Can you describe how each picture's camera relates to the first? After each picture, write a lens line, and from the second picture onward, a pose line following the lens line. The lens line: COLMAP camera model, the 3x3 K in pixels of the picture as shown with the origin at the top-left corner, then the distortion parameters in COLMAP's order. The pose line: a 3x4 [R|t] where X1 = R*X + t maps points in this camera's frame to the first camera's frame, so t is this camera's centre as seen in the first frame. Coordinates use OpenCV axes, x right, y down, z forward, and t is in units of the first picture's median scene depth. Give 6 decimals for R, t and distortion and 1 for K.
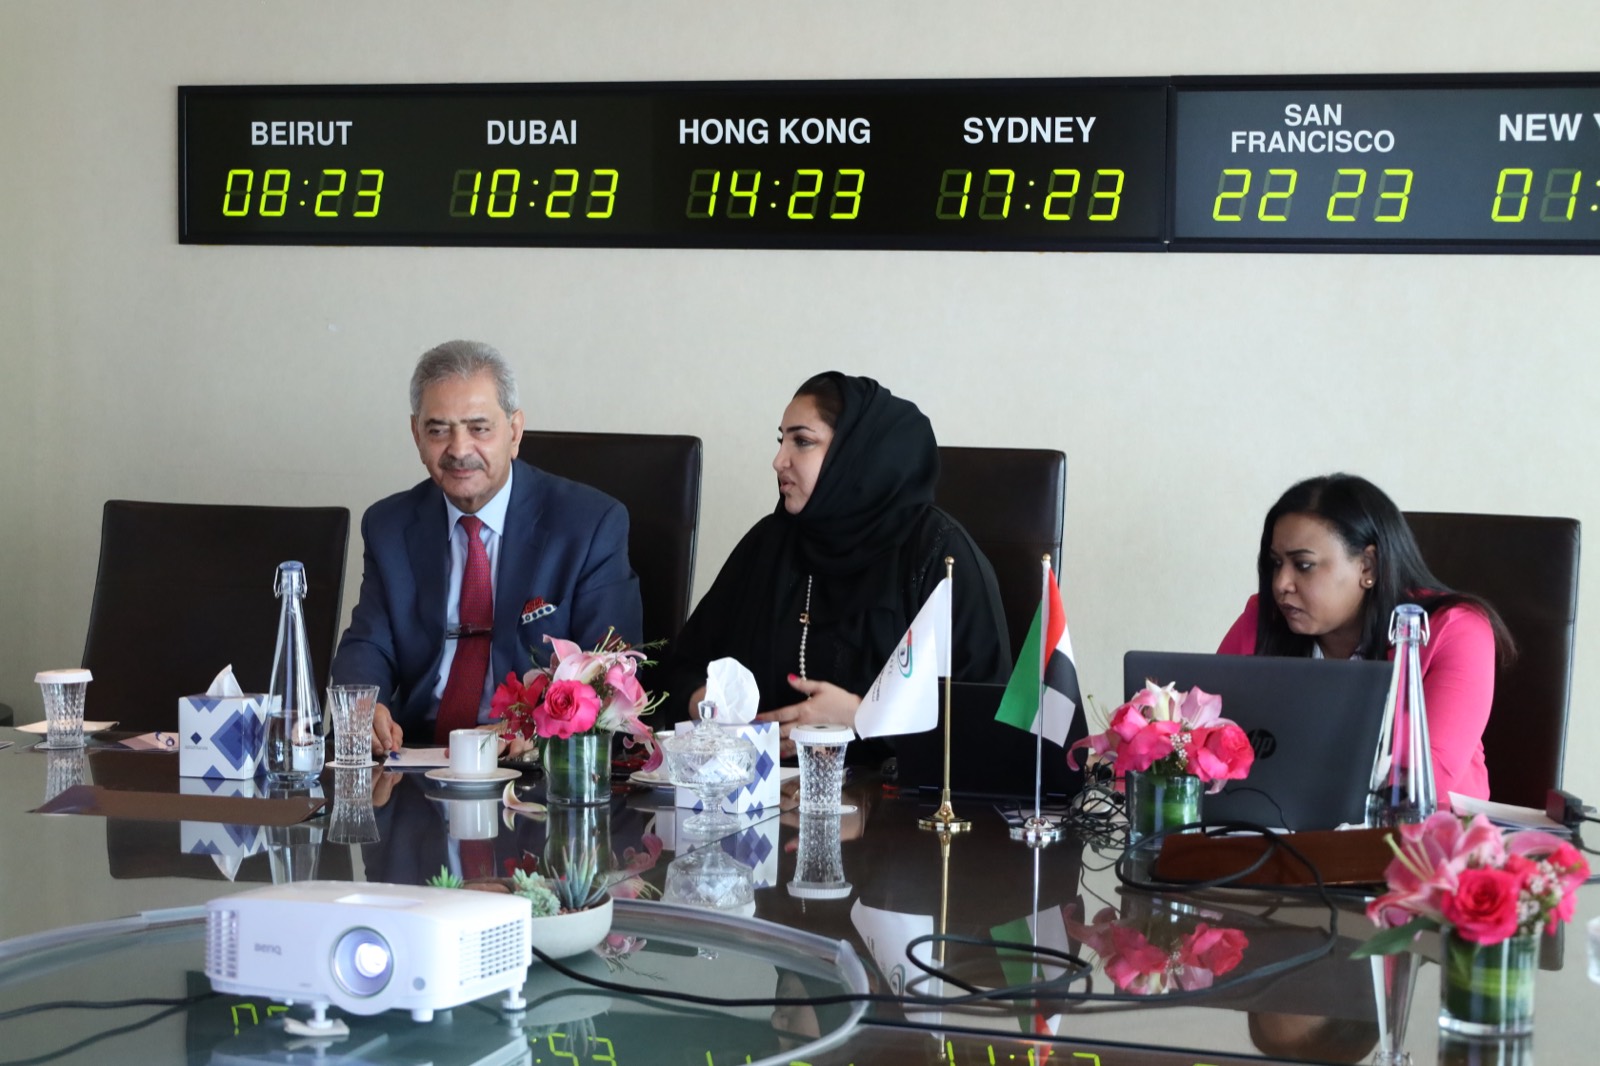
lens RADIAL K [[3294.8, 0, 800.0], [0, 3294.8, 533.0], [0, 0, 1]] dist [0.036820, 0.424746]
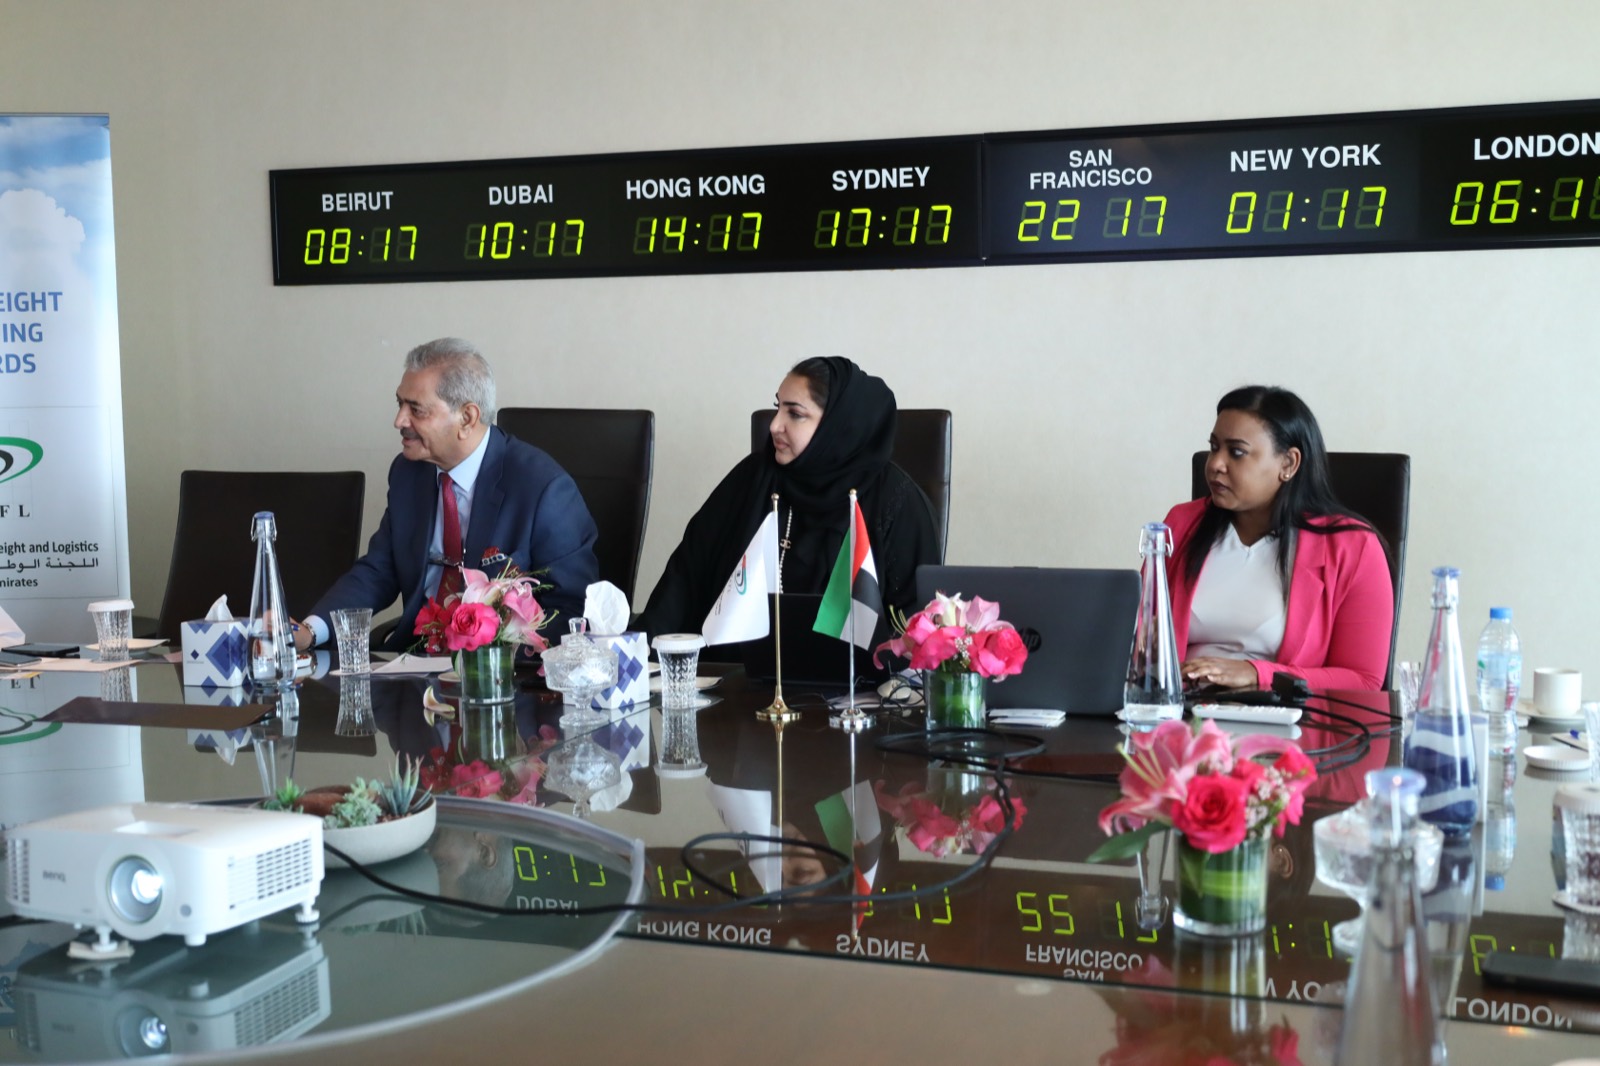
lens RADIAL K [[1981.9, 0, 800.0], [0, 1981.9, 533.0], [0, 0, 1]] dist [0.034936, -0.026552]
pose [[0.999604, -0.024534, -0.013778, 0.058557], [0.024798, 0.999506, 0.019329, 0.007189], [0.013297, -0.019663, 0.999718, 0.251617]]
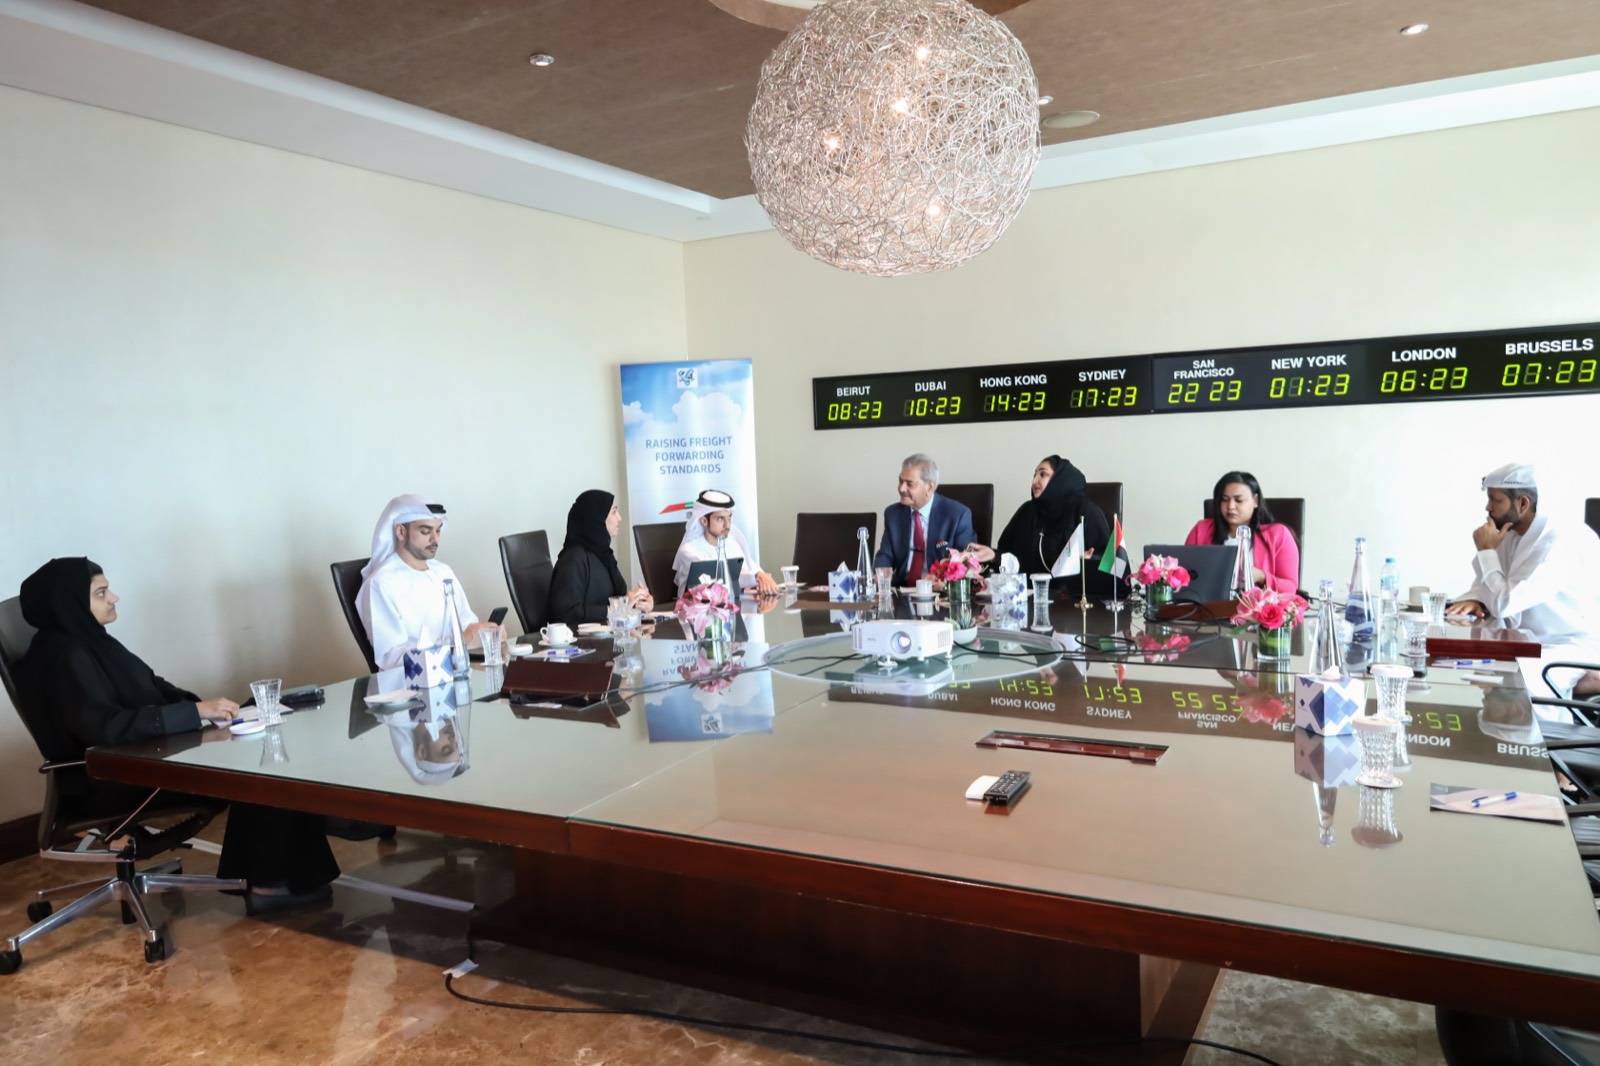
lens RADIAL K [[1169.8, 0, 800.0], [0, 1169.8, 533.0], [0, 0, 1]] dist [-0.020540, 0.161242]
pose [[0.982598, -0.035116, -0.182393, -0.012446], [0.034785, 0.999382, -0.005017, 0.017387], [0.182457, -0.001414, 0.983213, -0.088342]]
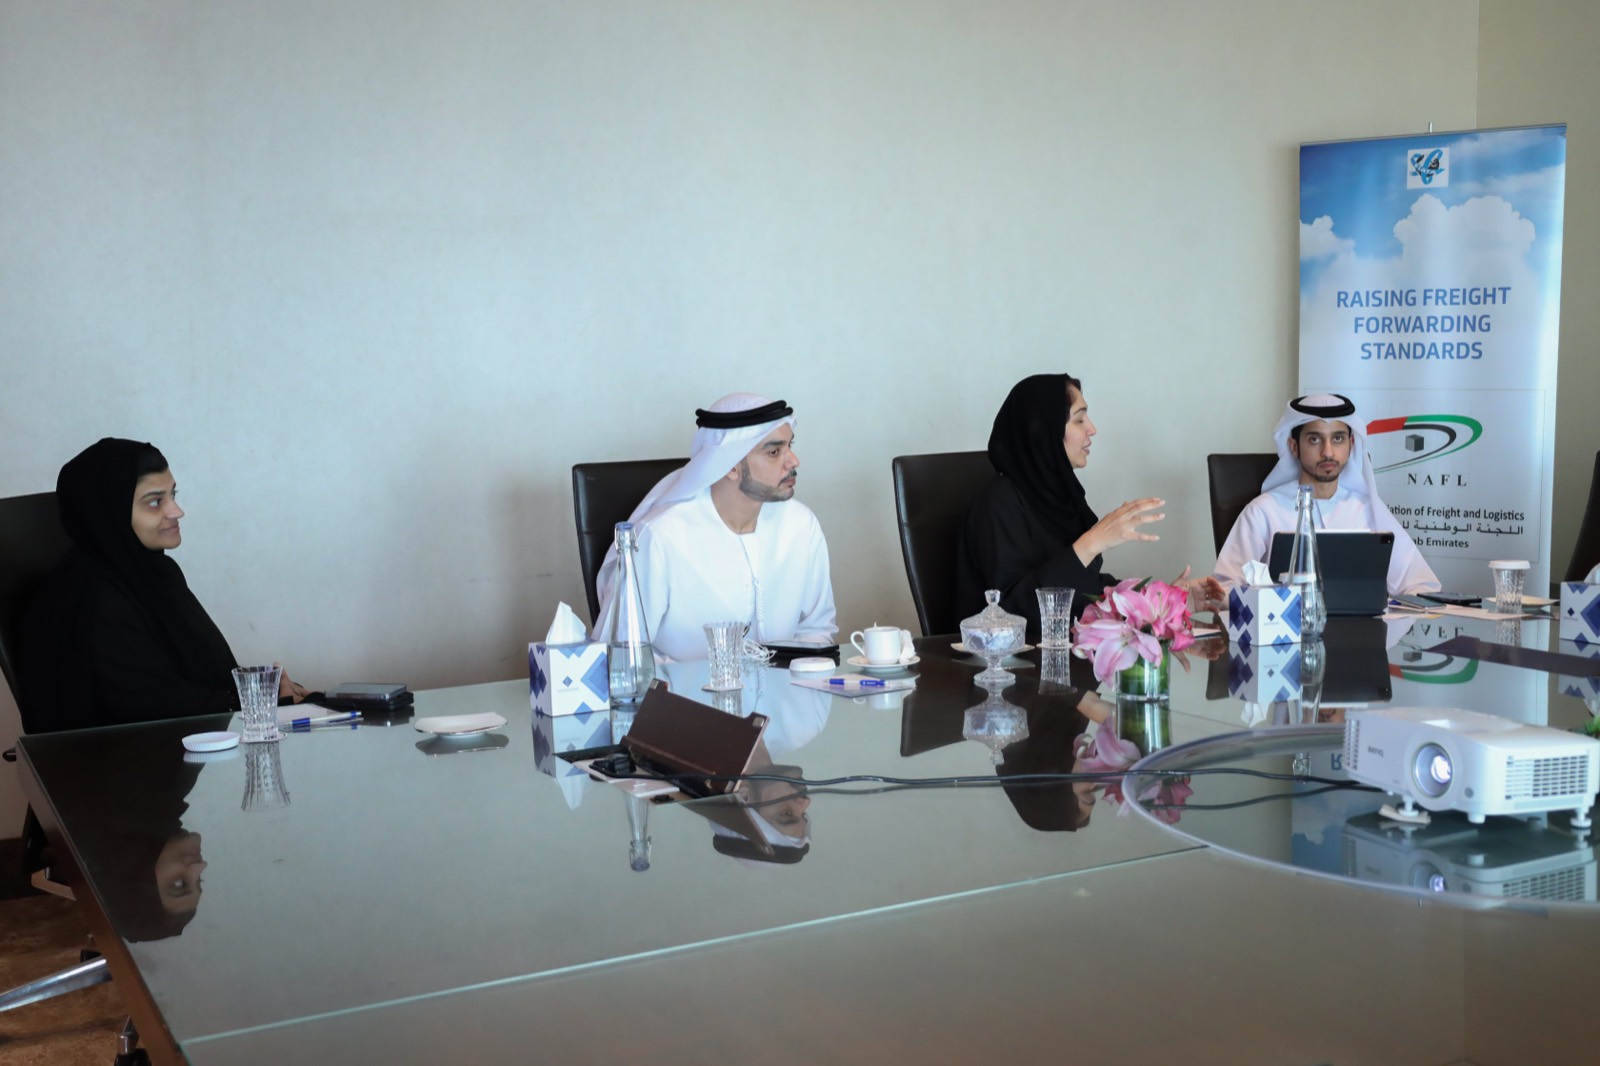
lens RADIAL K [[1902.5, 0, 800.0], [0, 1902.5, 533.0], [0, 0, 1]] dist [0.009418, -0.004477]
pose [[0.731542, 0.051625, -0.679839, 0.126298], [-0.038778, 0.998666, 0.034110, 0.013949], [0.680693, 0.001410, 0.732567, 0.187345]]
